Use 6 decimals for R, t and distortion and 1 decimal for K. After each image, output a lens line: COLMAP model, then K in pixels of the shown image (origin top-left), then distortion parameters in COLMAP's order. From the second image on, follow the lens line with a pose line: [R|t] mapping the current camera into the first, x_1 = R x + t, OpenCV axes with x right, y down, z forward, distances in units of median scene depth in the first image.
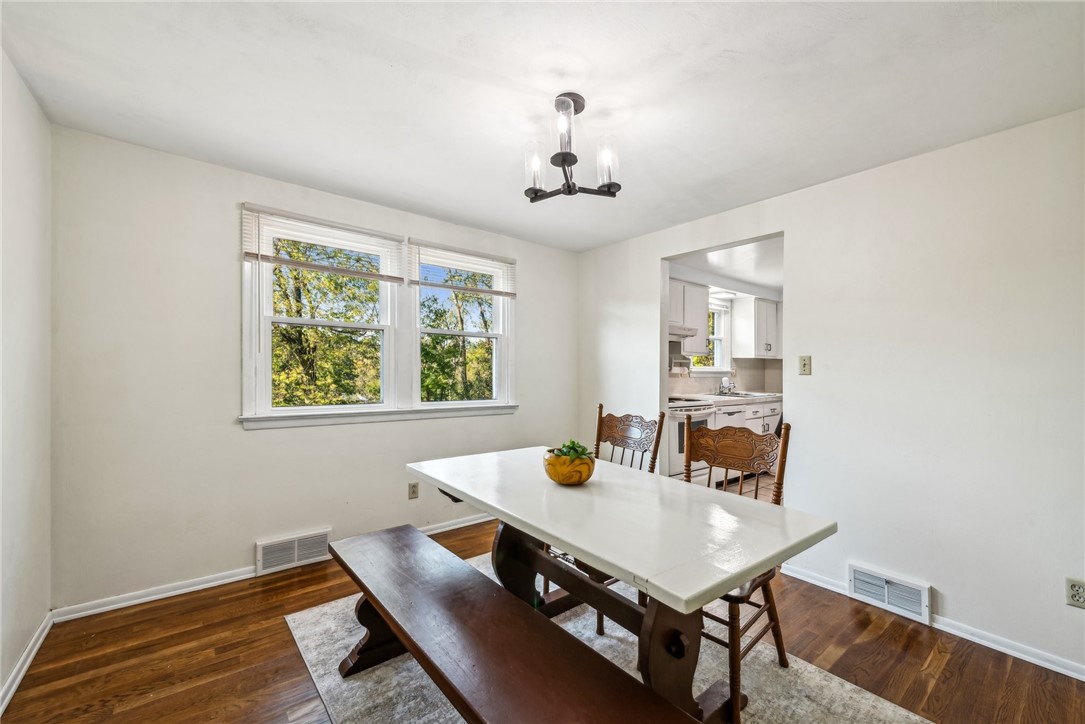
lens RADIAL K [[443.2, 0, 541.8], [0, 443.2, 367.0], [0, 0, 1]] dist [-0.000672, -0.000620]
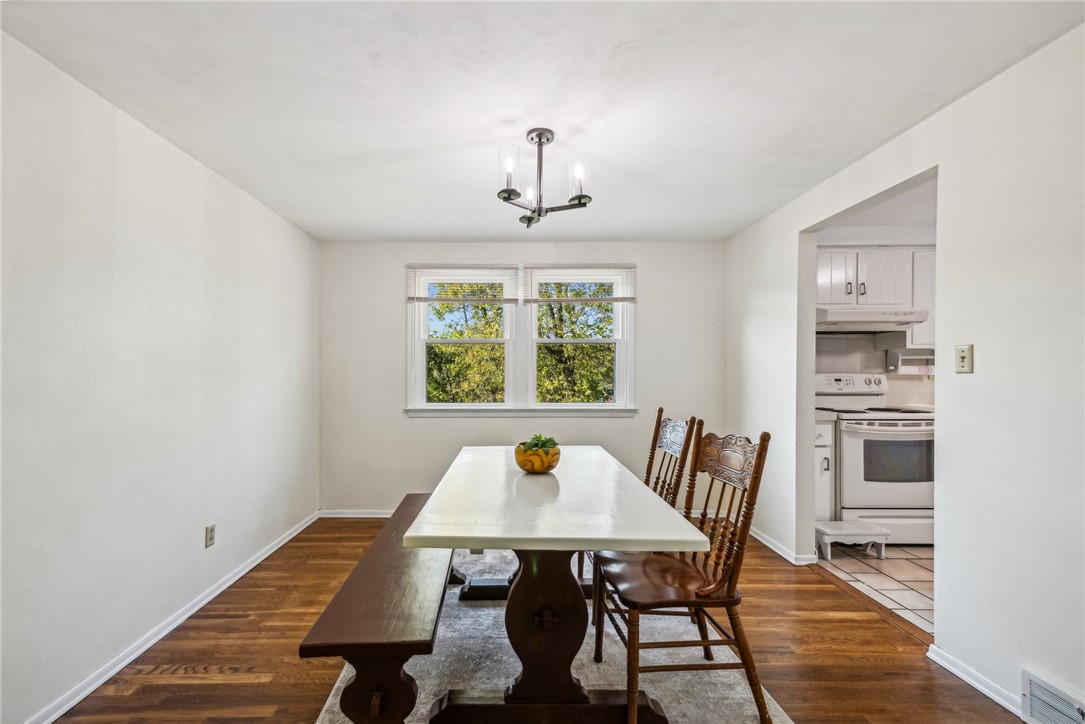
lens RADIAL K [[445.4, 0, 503.9], [0, 445.4, 372.1], [0, 0, 1]] dist [0.001796, -0.000018]
pose [[0.776873, -0.019842, -0.629345, 0.418327], [0.017807, 0.999796, -0.009540, 0.008975], [0.629405, -0.003795, 0.777068, 0.035549]]
